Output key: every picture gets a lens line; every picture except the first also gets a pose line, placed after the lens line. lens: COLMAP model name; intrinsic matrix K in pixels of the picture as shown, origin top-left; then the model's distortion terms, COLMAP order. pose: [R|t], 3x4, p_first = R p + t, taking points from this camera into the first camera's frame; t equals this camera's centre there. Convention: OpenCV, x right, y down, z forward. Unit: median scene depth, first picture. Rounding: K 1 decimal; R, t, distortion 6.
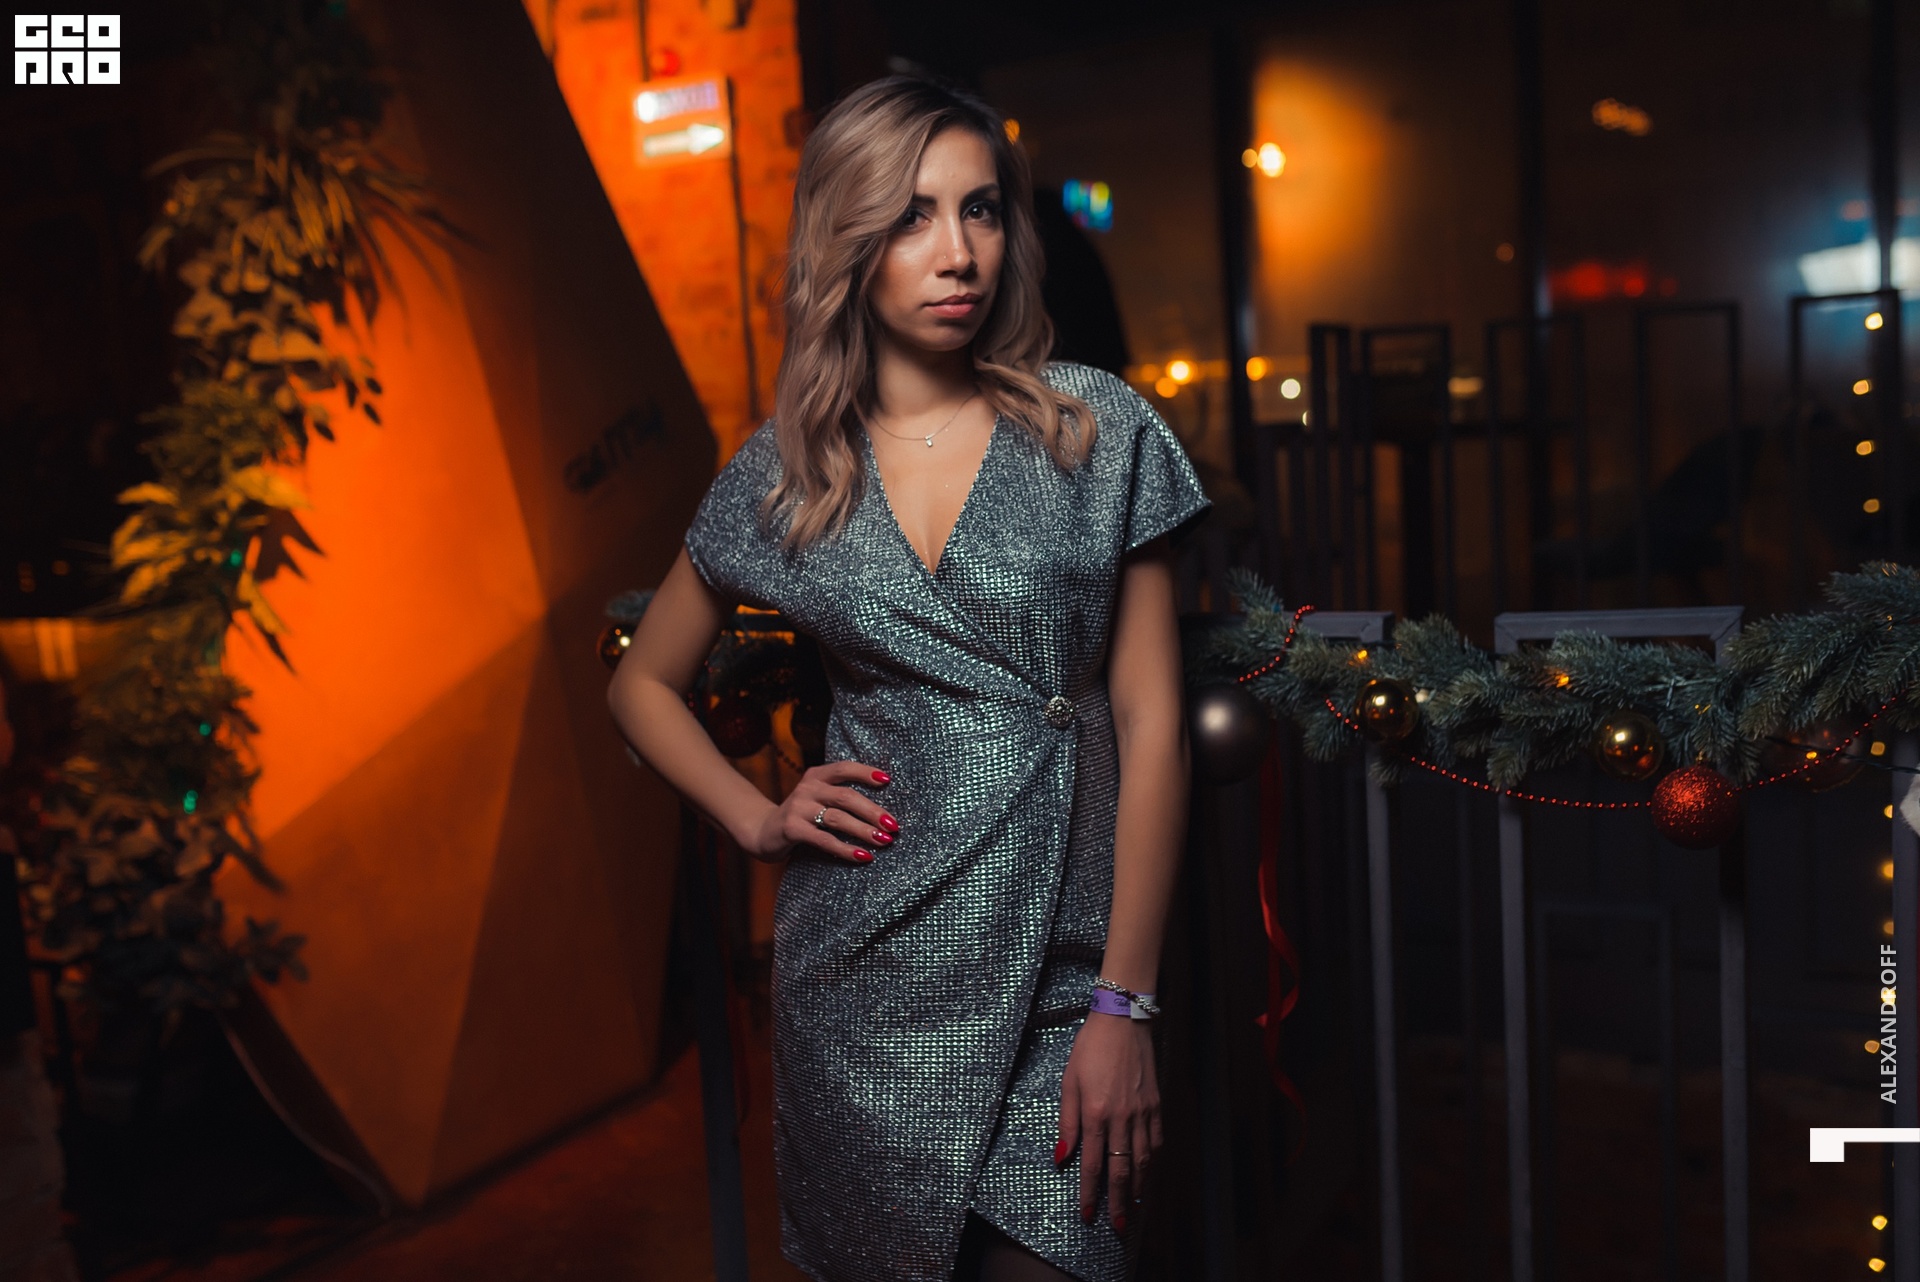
lens RADIAL K [[1828.5, 0, 962.5], [0, 1828.5, 633.1], [0, 0, 1]] dist [-0.004362, -0.005245]
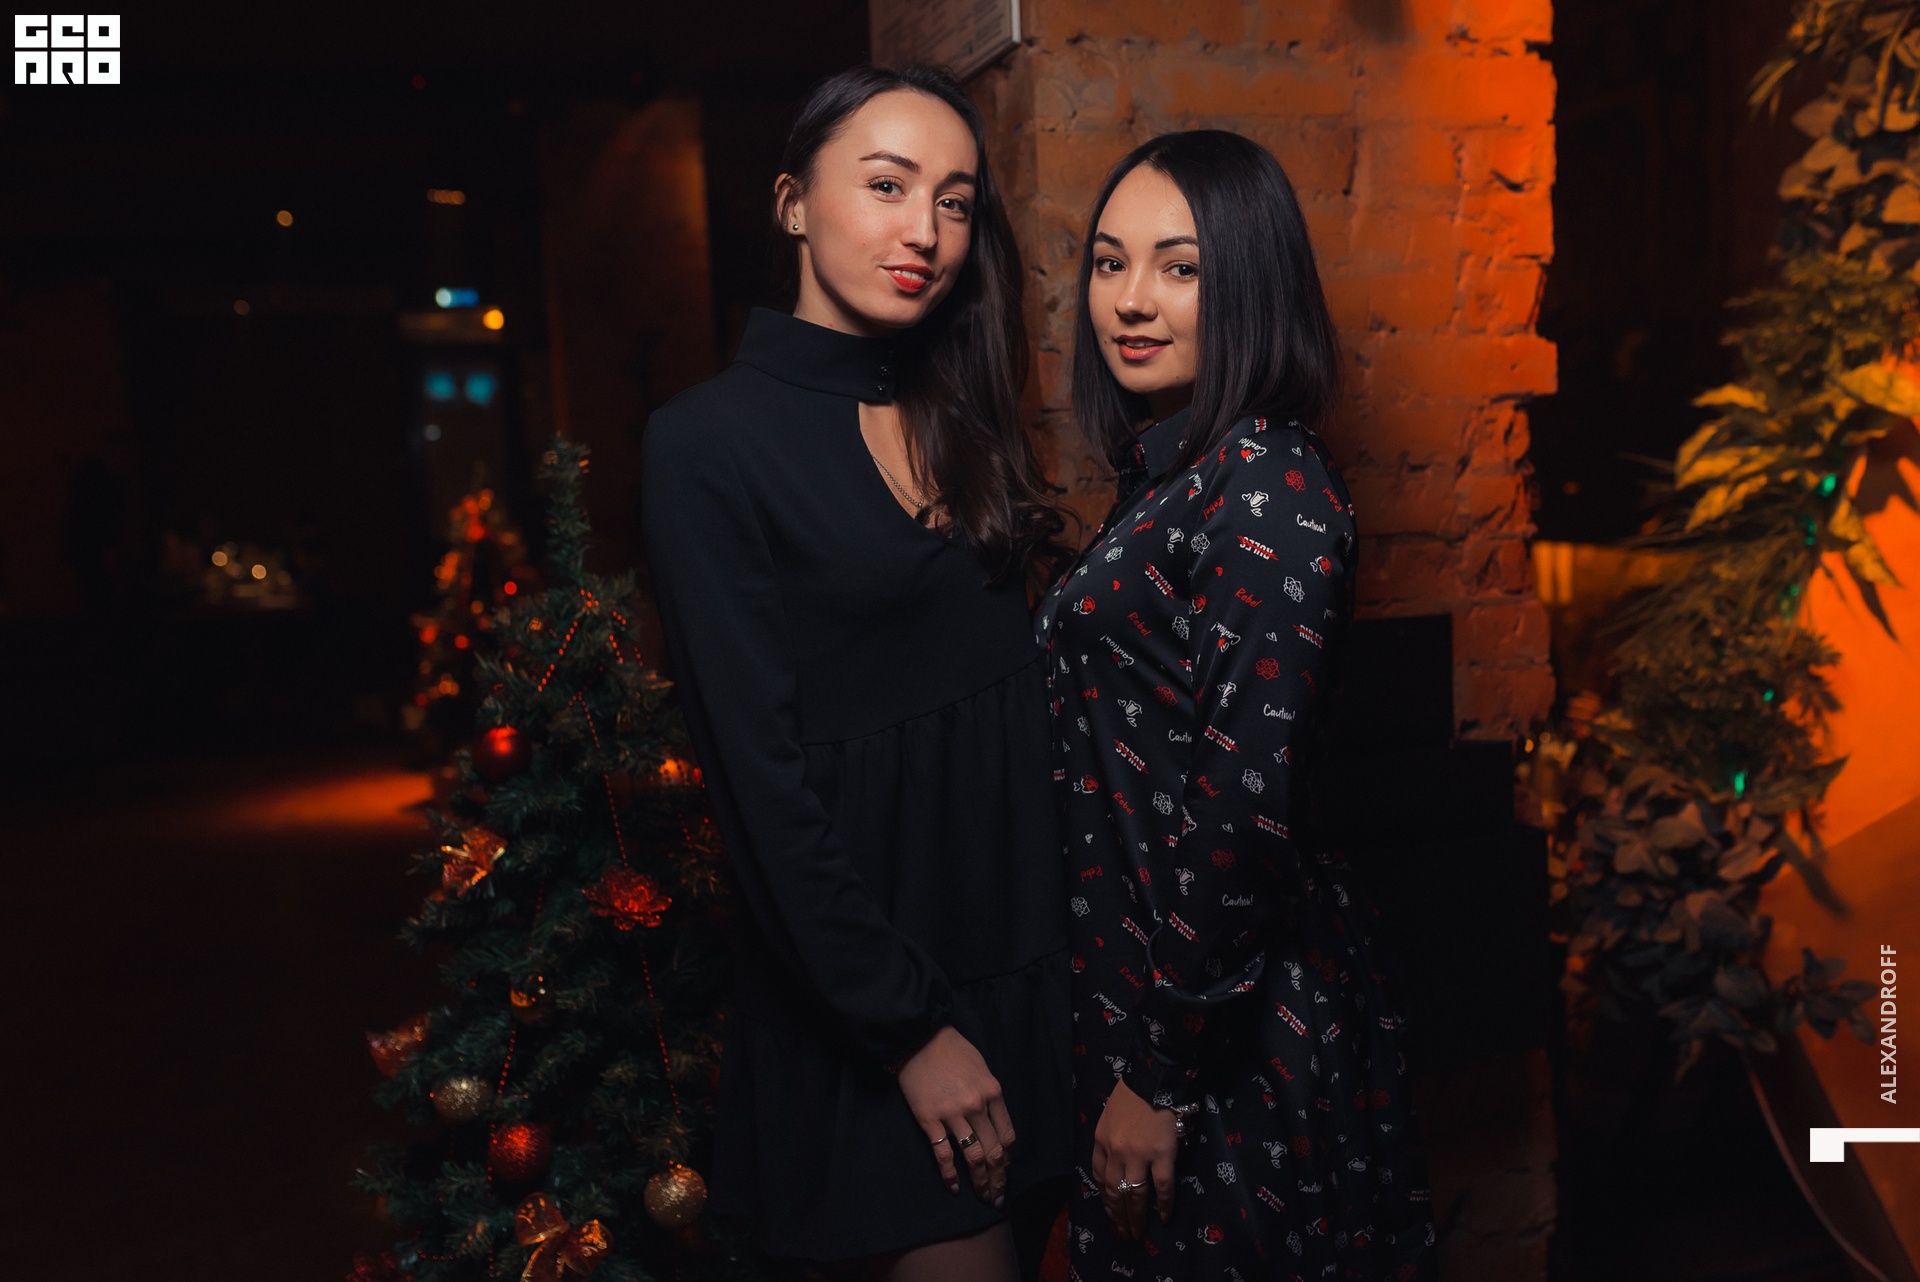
lens RADIAL K [[1828.5, 0, 962.5], [0, 1828.5, 633.1], [0, 0, 1]] dist [-0.004362, -0.005245]
pose [[0.720359, 0.103894, -0.685776, -0.127782], [-0.080906, 0.994555, 0.065688, 0.001482], [0.688867, 0.008165, 0.724842, 0.188202]]
